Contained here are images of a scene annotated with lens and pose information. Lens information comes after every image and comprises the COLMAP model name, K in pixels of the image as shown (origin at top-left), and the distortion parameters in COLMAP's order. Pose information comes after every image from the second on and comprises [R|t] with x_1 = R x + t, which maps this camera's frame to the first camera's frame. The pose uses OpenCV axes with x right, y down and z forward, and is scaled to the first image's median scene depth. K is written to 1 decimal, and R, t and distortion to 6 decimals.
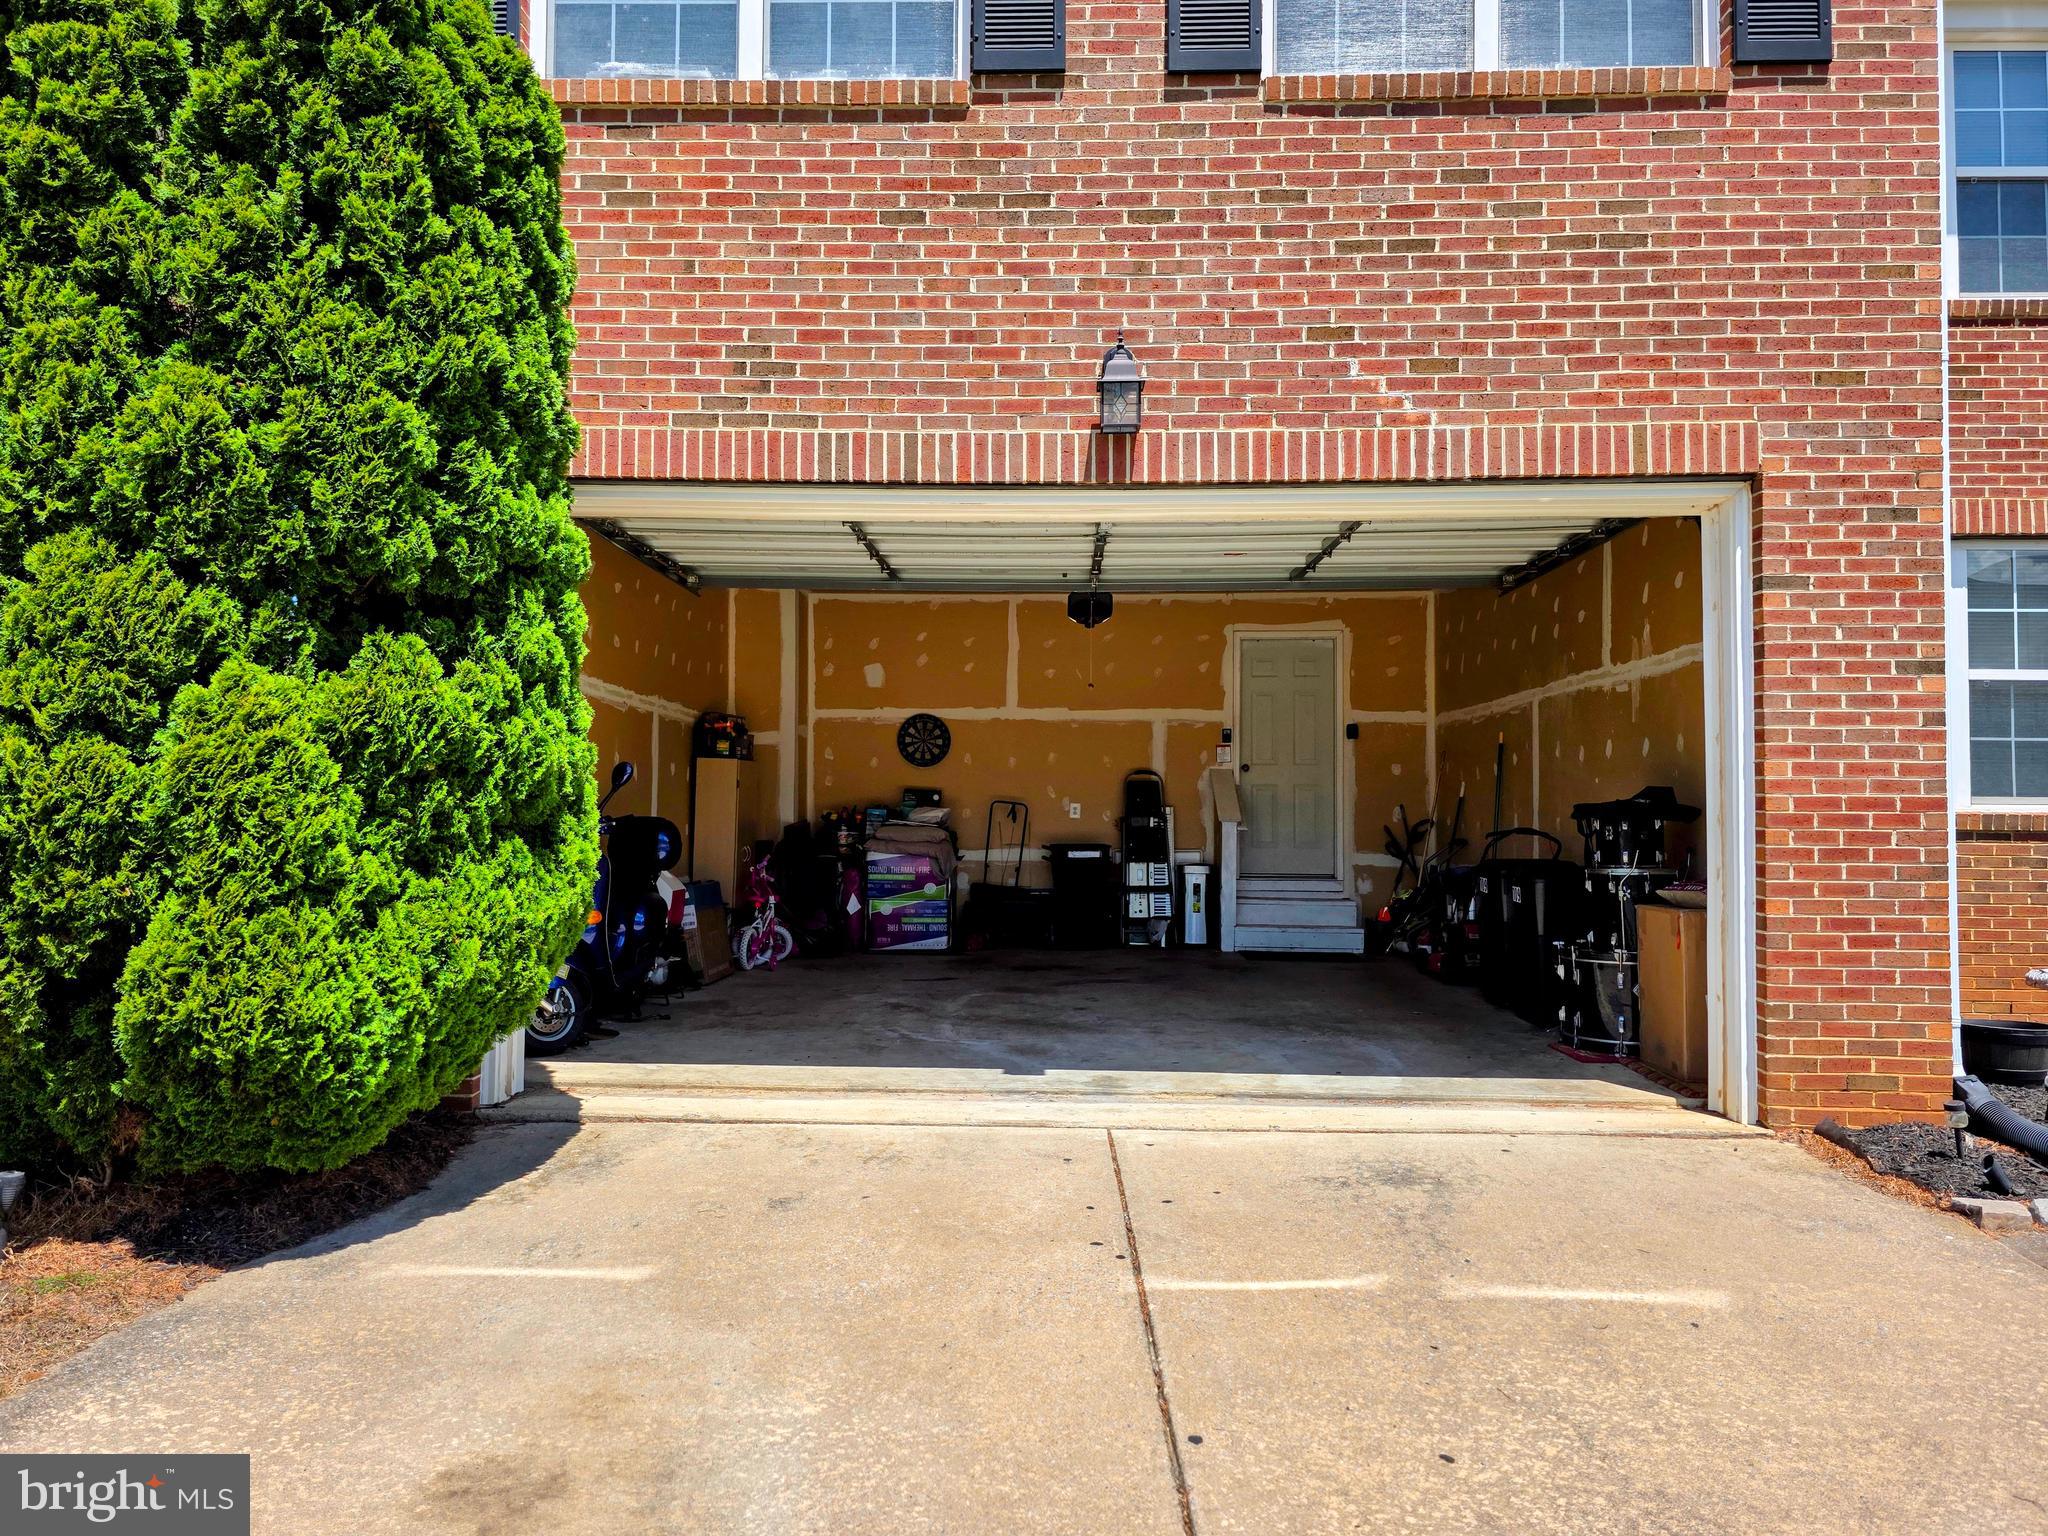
lens RADIAL K [[1366.1, 0, 1024.3], [0, 1366.1, 765.5], [0, 0, 1]] dist [0.057331, -0.055293]
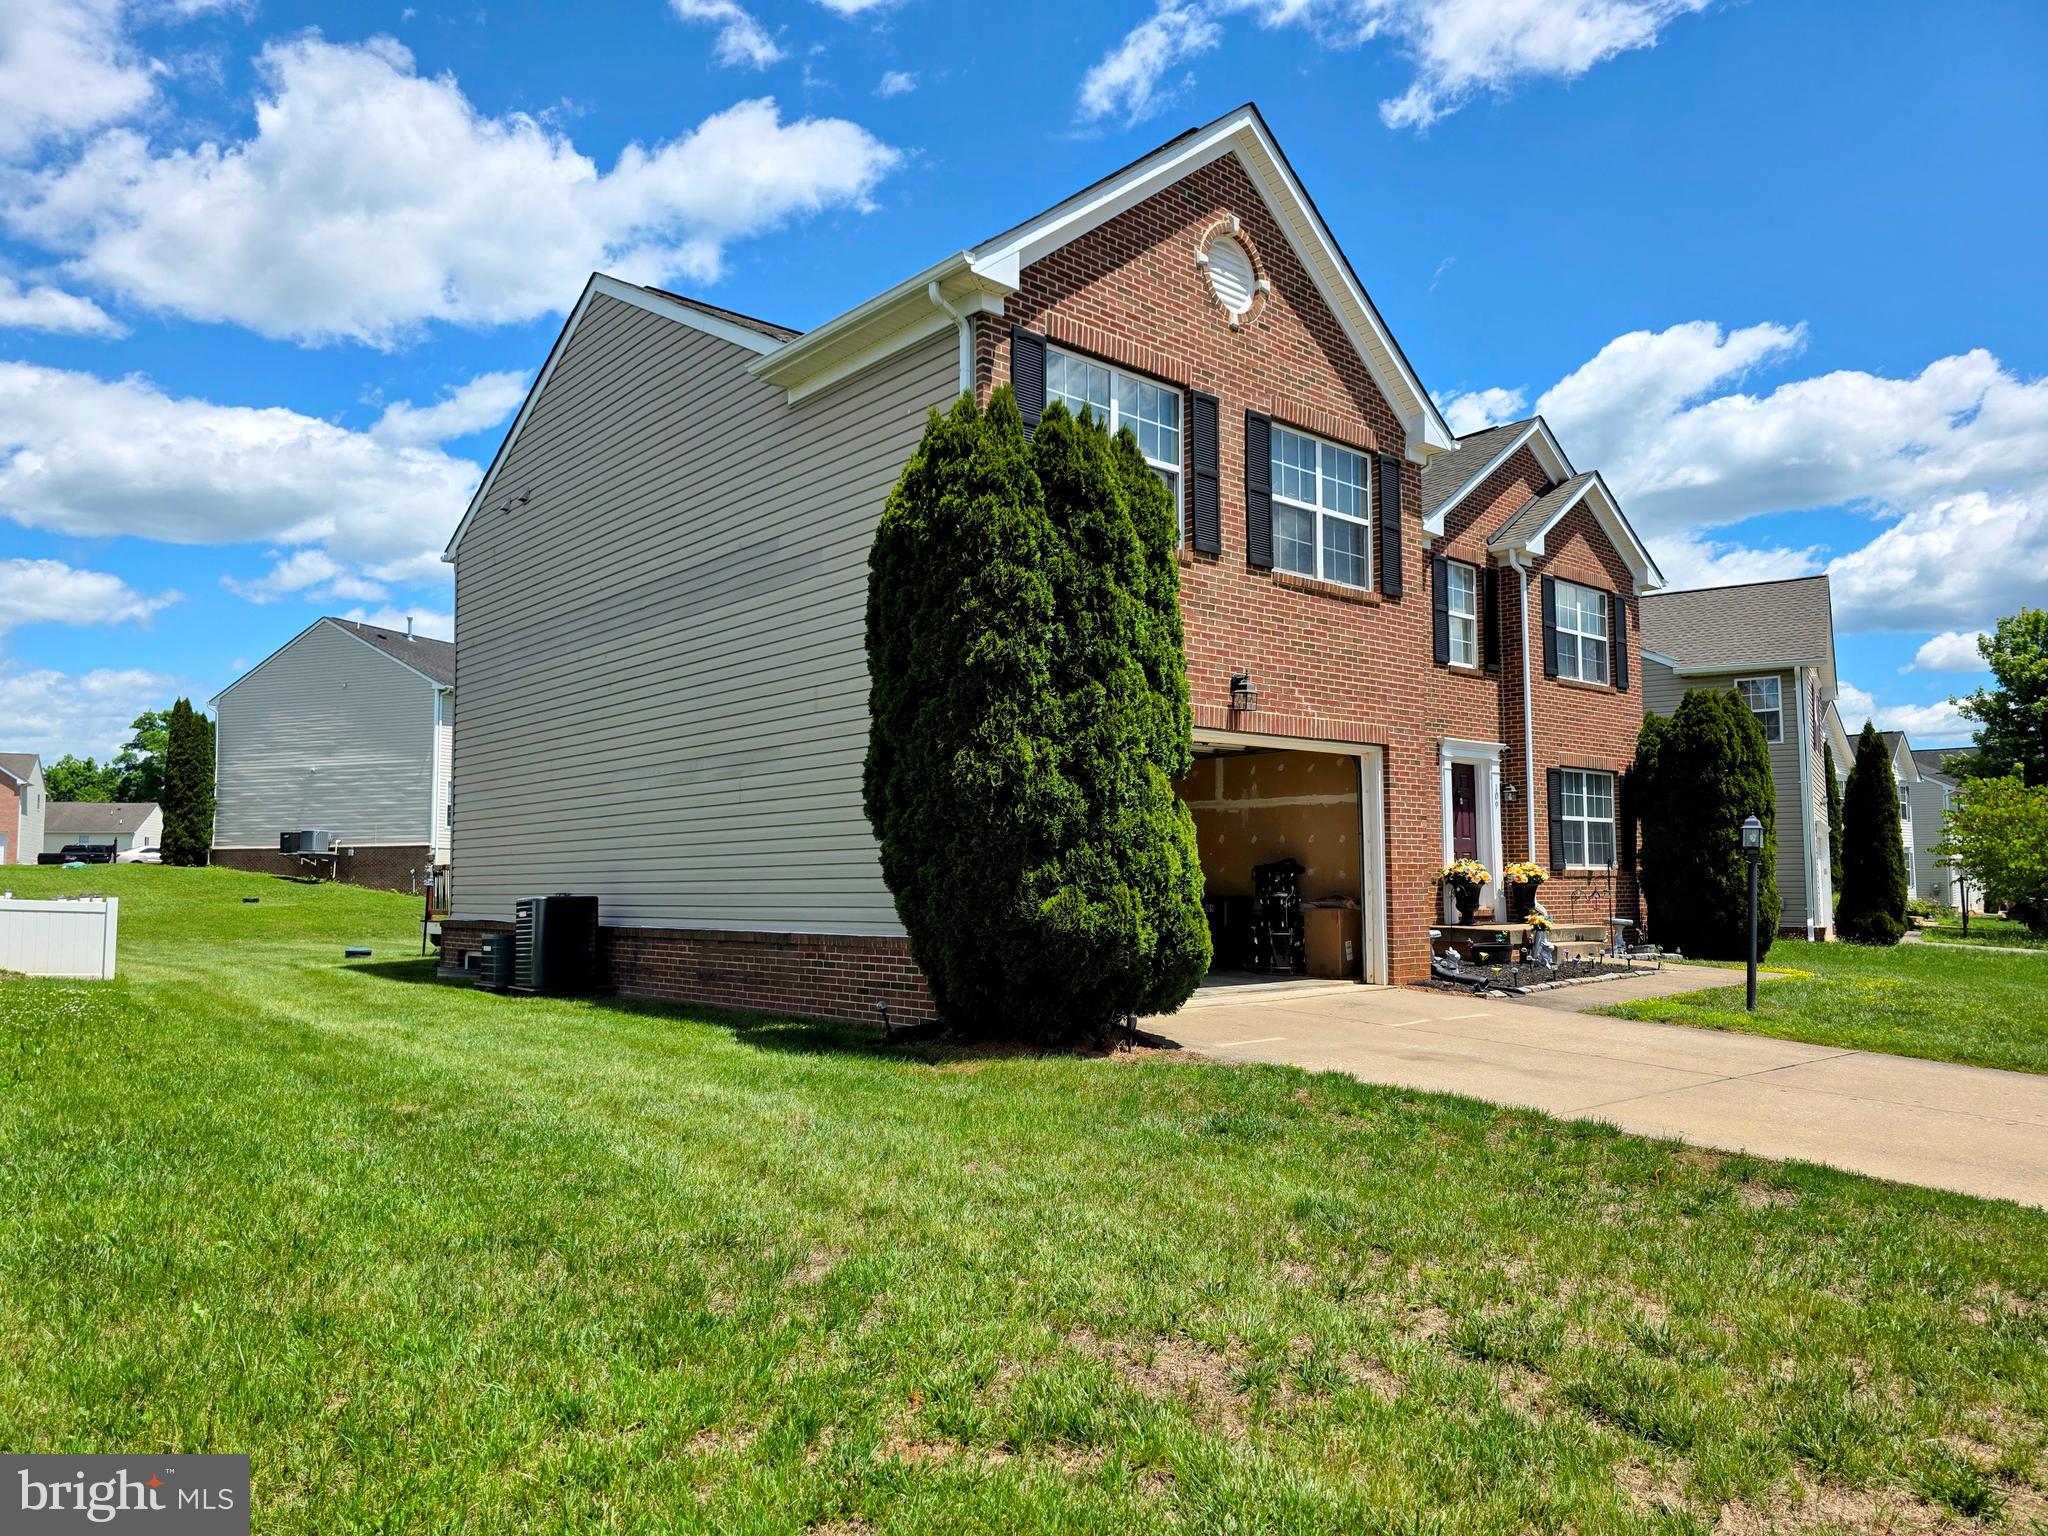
lens RADIAL K [[1366.1, 0, 1023.9], [0, 1366.1, 771.8], [0, 0, 1]] dist [0.057331, -0.055293]
pose [[0.724050, 0.044477, 0.688312, -1.796624], [-0.021260, 0.998884, -0.042181, -0.029249], [-0.689420, 0.015908, 0.724188, -0.447834]]
